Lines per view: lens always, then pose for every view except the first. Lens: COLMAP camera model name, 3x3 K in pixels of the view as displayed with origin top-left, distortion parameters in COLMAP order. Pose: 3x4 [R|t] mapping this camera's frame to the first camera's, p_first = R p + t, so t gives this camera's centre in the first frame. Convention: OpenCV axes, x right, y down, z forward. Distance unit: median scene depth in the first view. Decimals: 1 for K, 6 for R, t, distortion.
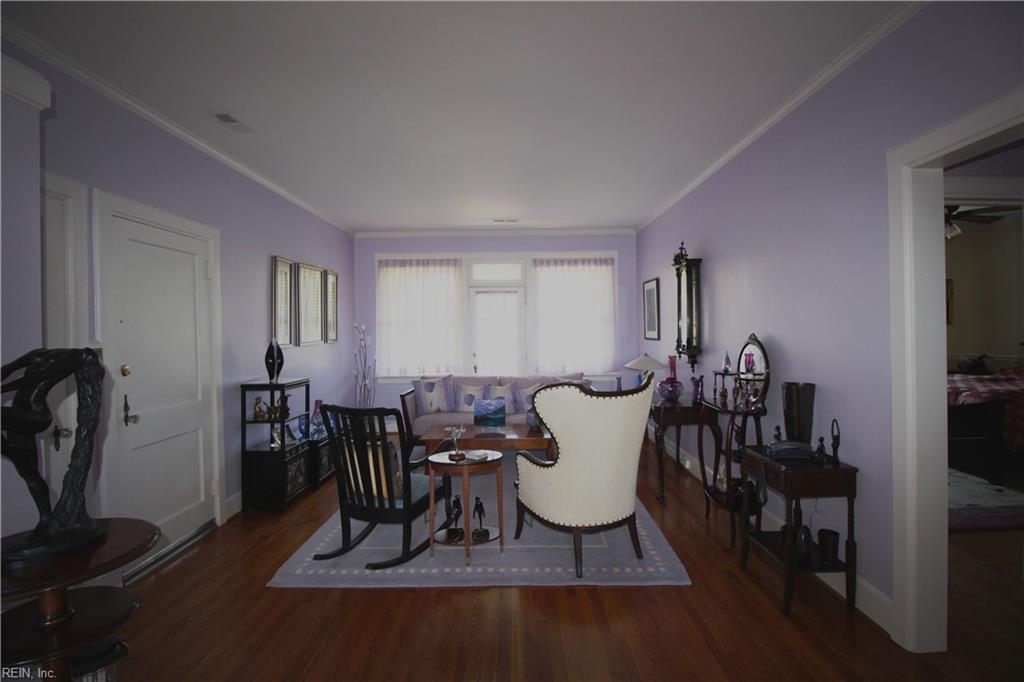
lens RADIAL K [[478.0, 0, 517.4], [0, 478.0, 334.9], [0, 0, 1]] dist [0.000772, -0.008049]
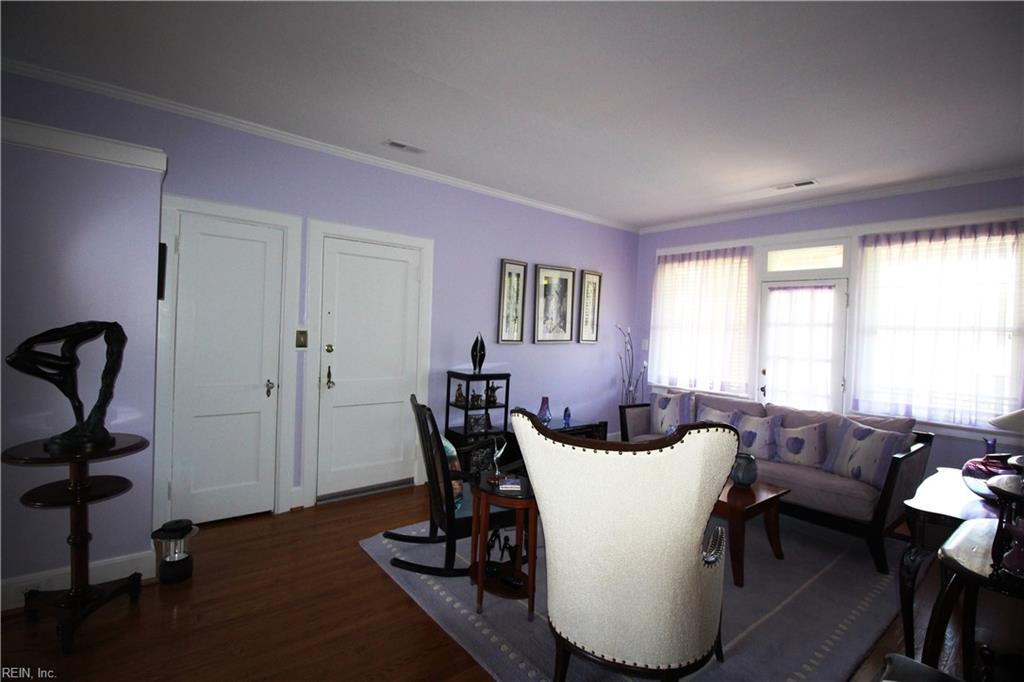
lens RADIAL K [[478.0, 0, 517.4], [0, 478.0, 334.9], [0, 0, 1]] dist [0.000772, -0.008049]
pose [[0.633252, 0.046118, -0.772570, 0.352213], [-0.056480, 0.998315, 0.013298, -0.007589], [0.771882, 0.035214, 0.634790, 0.324694]]
